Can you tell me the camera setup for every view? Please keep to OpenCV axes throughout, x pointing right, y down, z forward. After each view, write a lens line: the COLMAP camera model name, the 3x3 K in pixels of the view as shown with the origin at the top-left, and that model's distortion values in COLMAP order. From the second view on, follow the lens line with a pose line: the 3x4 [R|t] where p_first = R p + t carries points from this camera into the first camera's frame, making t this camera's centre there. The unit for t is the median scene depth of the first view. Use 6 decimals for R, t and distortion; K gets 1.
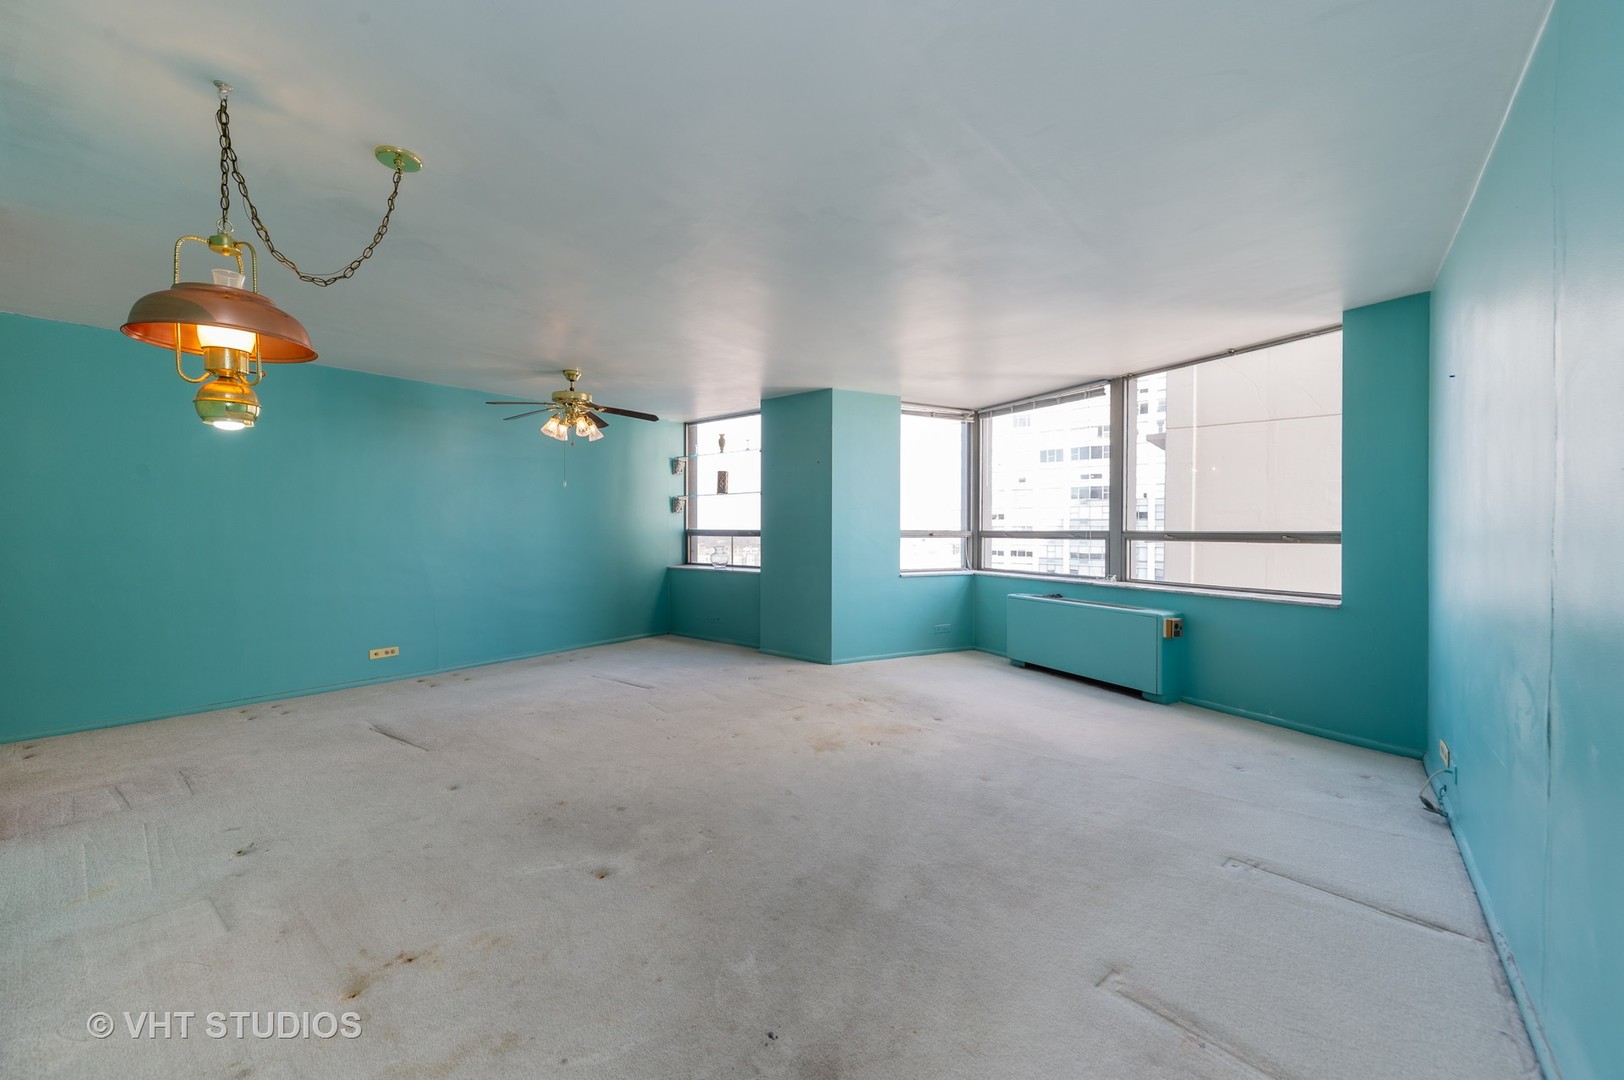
lens RADIAL K [[633.7, 0, 800.2], [0, 633.7, 535.0], [0, 0, 1]] dist [0.000489, 0.000057]
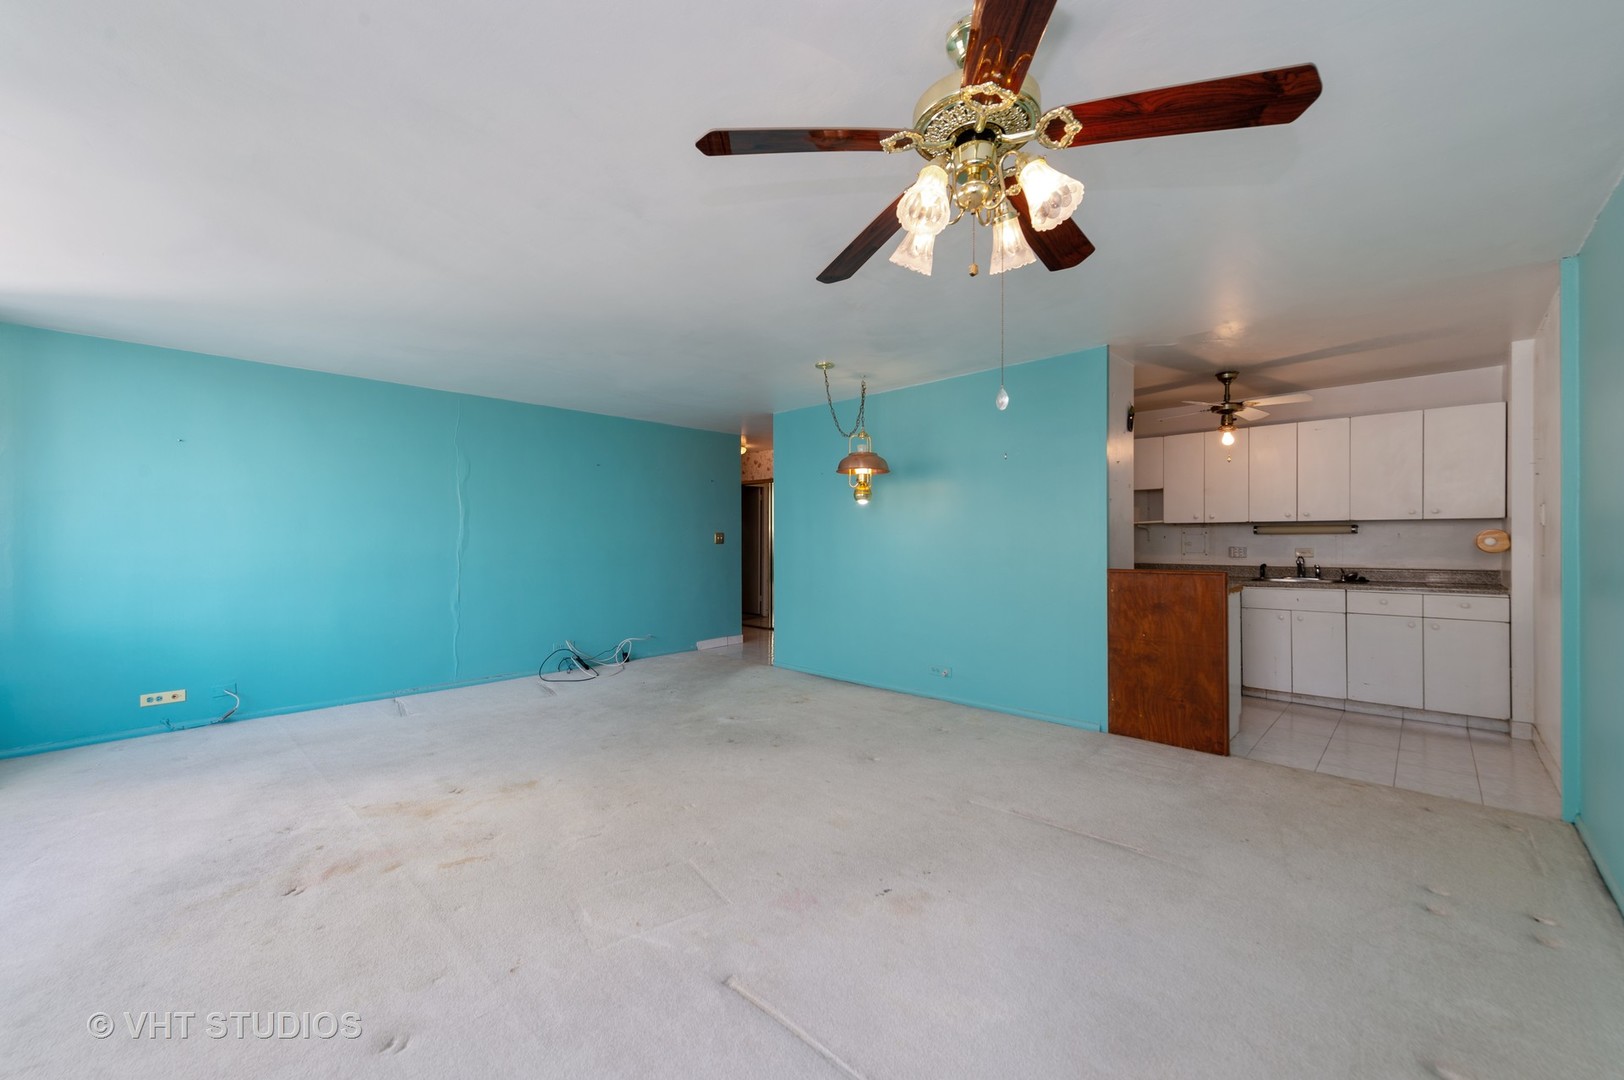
lens RADIAL K [[633.7, 0, 800.2], [0, 633.7, 535.0], [0, 0, 1]] dist [0.000489, 0.000057]
pose [[-0.997678, -0.000198, 0.068103, -0.284557], [-0.000004, 0.999996, 0.002839, -0.015164], [-0.068103, 0.002832, -0.997674, 1.279509]]
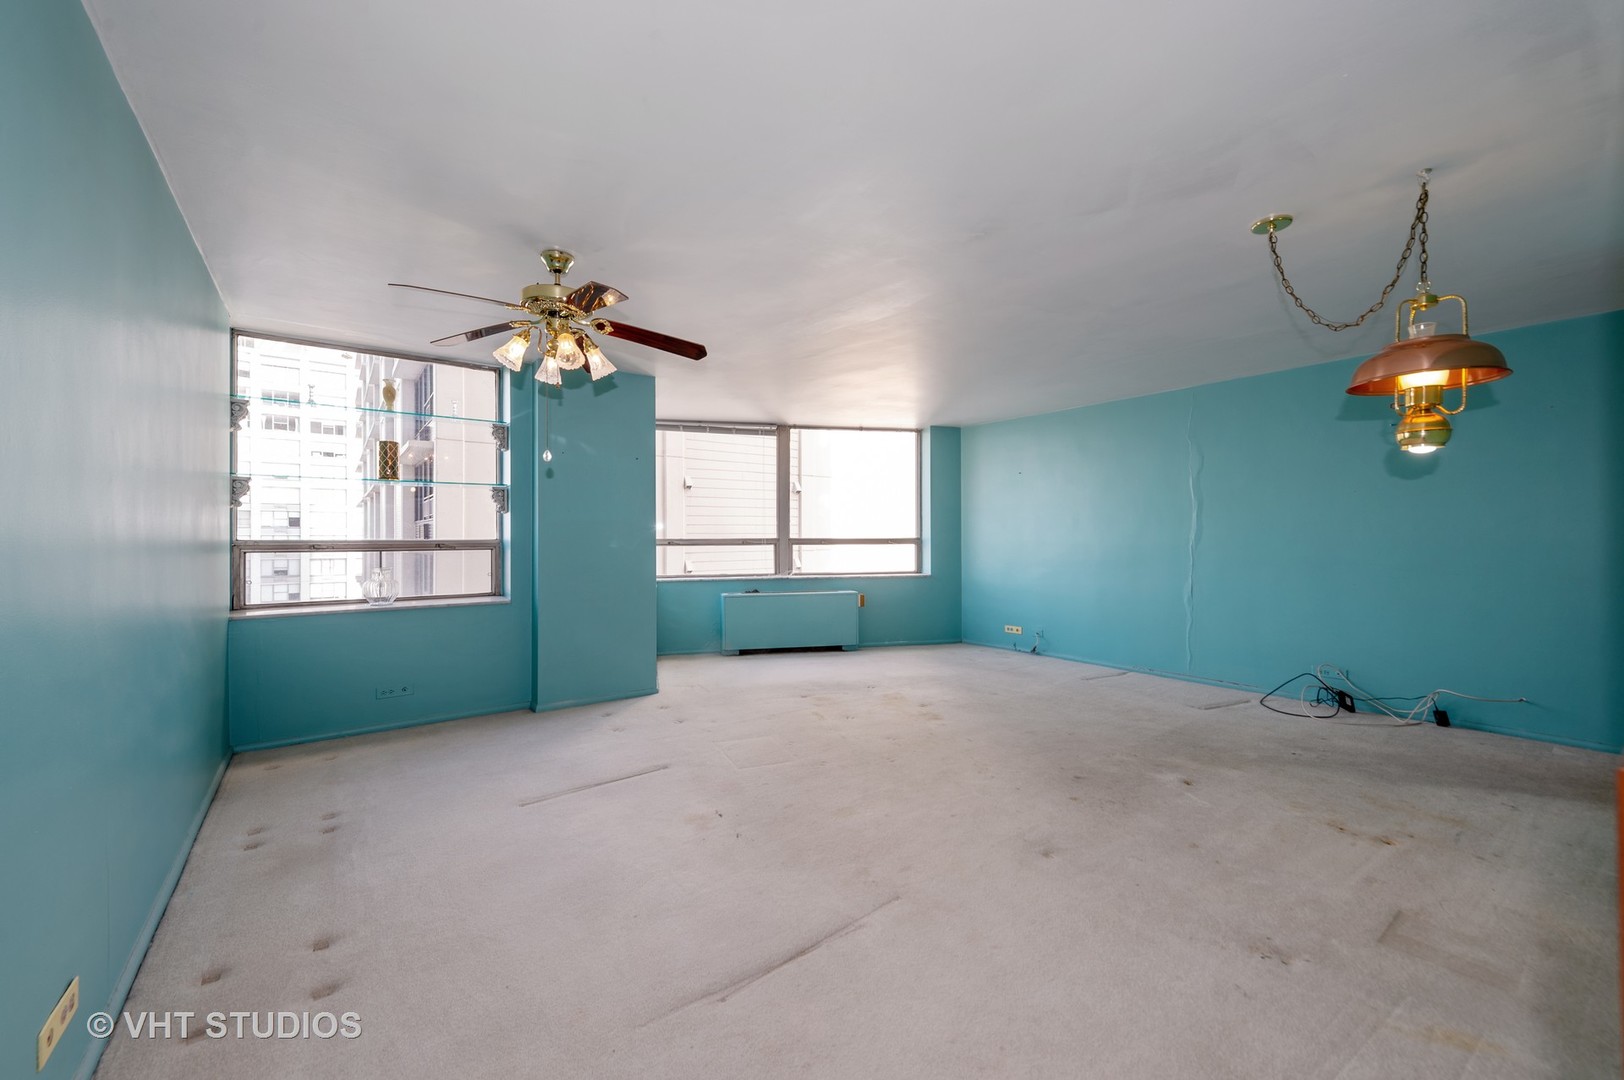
lens RADIAL K [[633.7, 0, 800.2], [0, 633.7, 535.0], [0, 0, 1]] dist [0.000489, 0.000057]
pose [[0.250423, 0.000222, 0.968137, -0.821398], [0.014108, 0.999893, -0.003879, -0.007288], [-0.968034, 0.014630, 0.250393, 0.640403]]
